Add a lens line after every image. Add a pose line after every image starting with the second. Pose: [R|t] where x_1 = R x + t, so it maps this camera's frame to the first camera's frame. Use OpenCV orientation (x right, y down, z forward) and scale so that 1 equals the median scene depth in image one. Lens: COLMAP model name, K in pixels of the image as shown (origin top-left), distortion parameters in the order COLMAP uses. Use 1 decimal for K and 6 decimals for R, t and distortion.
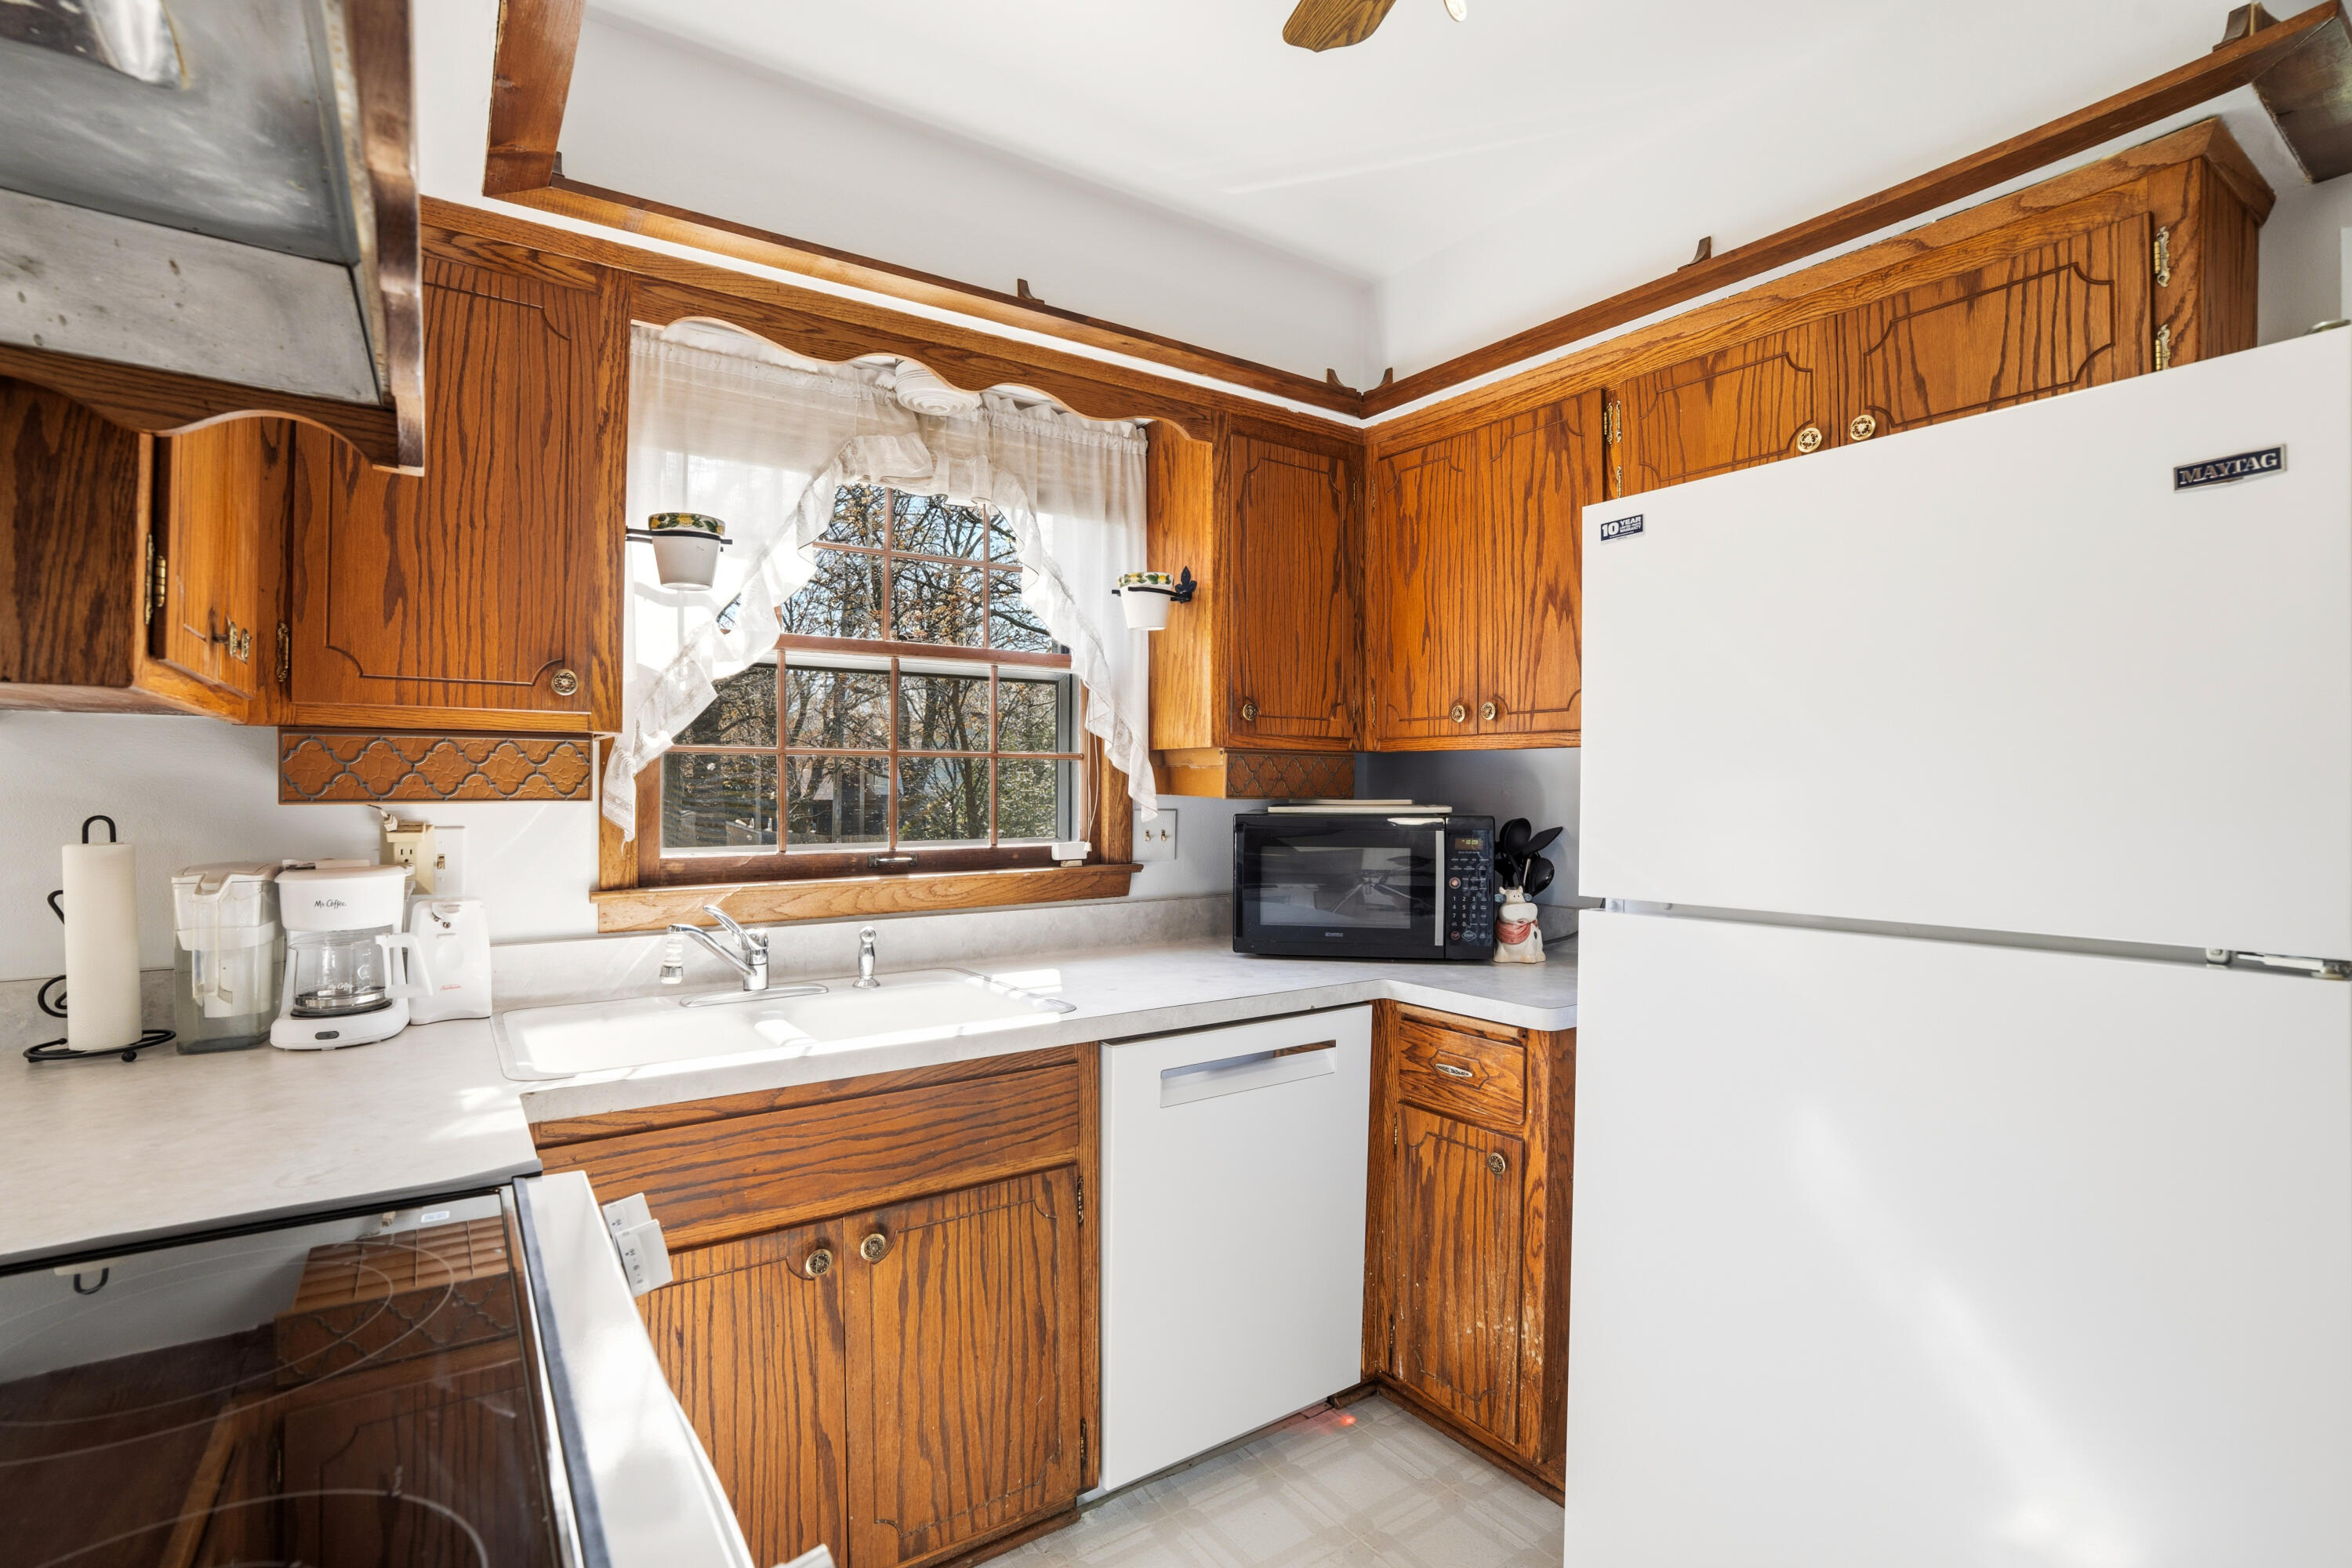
lens RADIAL K [[1091.5, 0, 1183.5], [0, 1091.5, 787.0], [0, 0, 1]] dist [-0.061848, 0.027852]
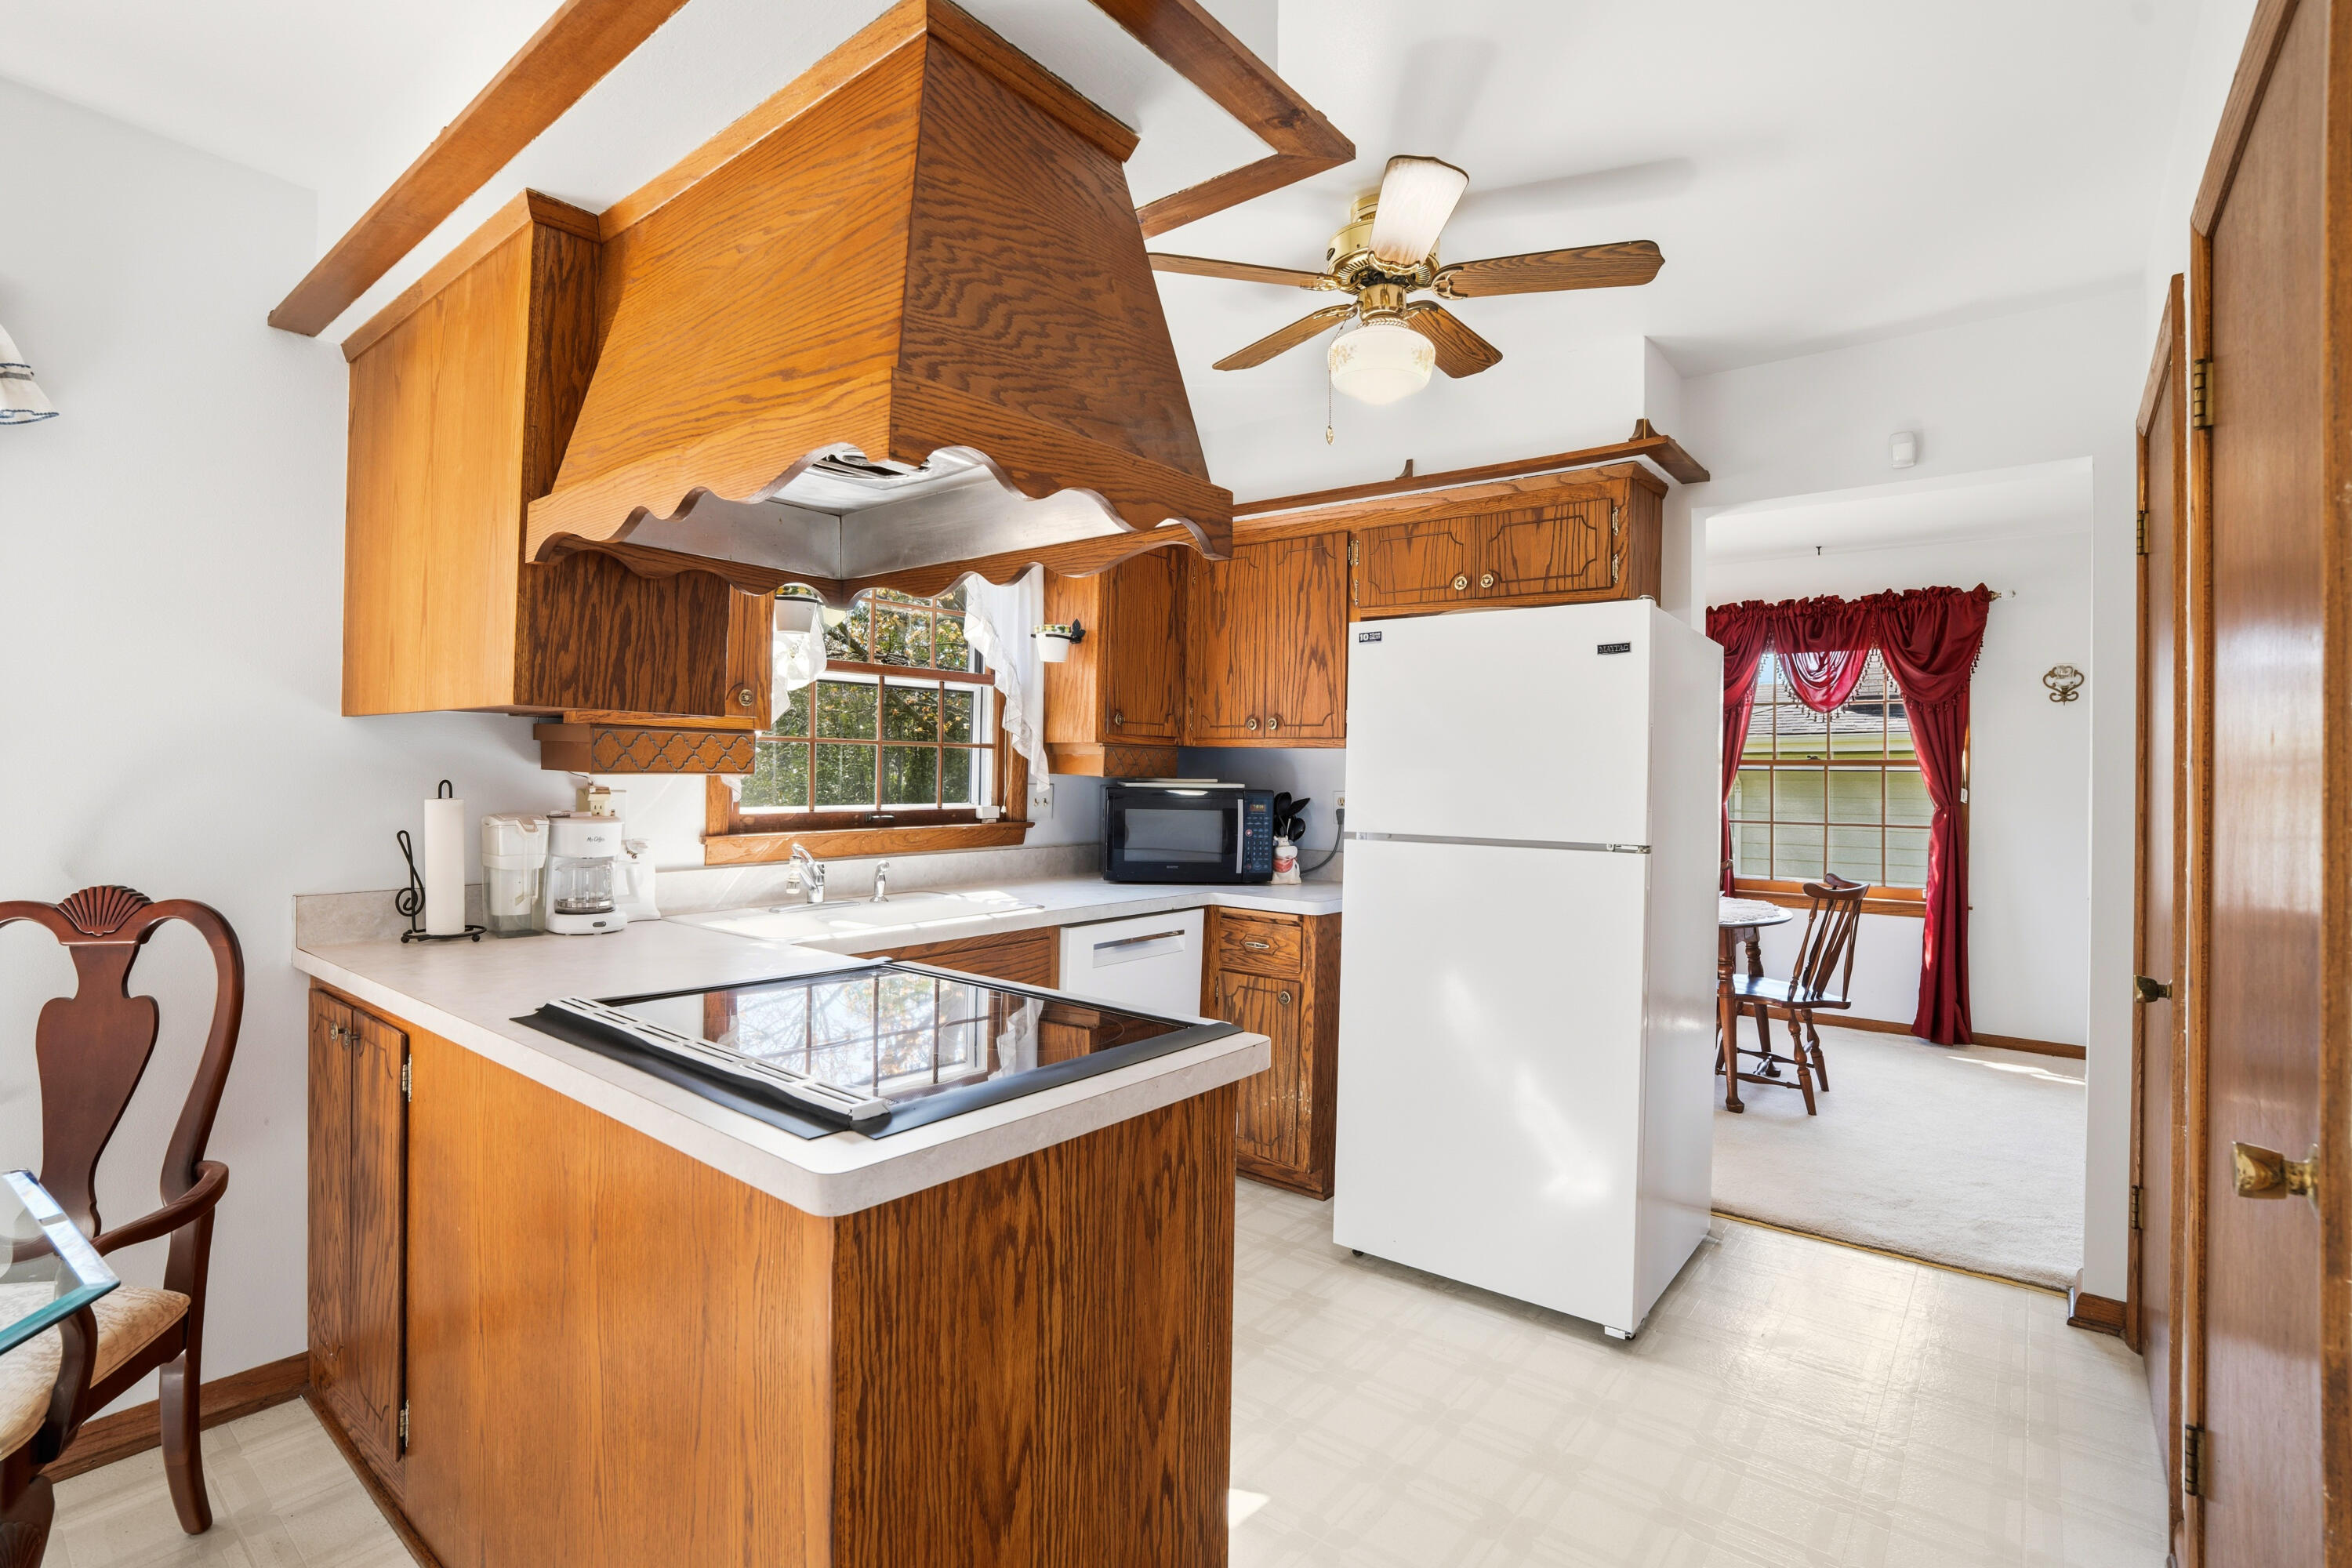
lens RADIAL K [[1095.4, 0, 1180.8], [0, 1095.4, 770.8], [0, 0, 1]] dist [-0.056200, 0.021815]
pose [[0.959670, 0.013757, 0.280792, -0.306201], [-0.015179, 0.999881, 0.002887, -0.004157], [-0.280718, -0.007033, 0.959764, -0.512671]]
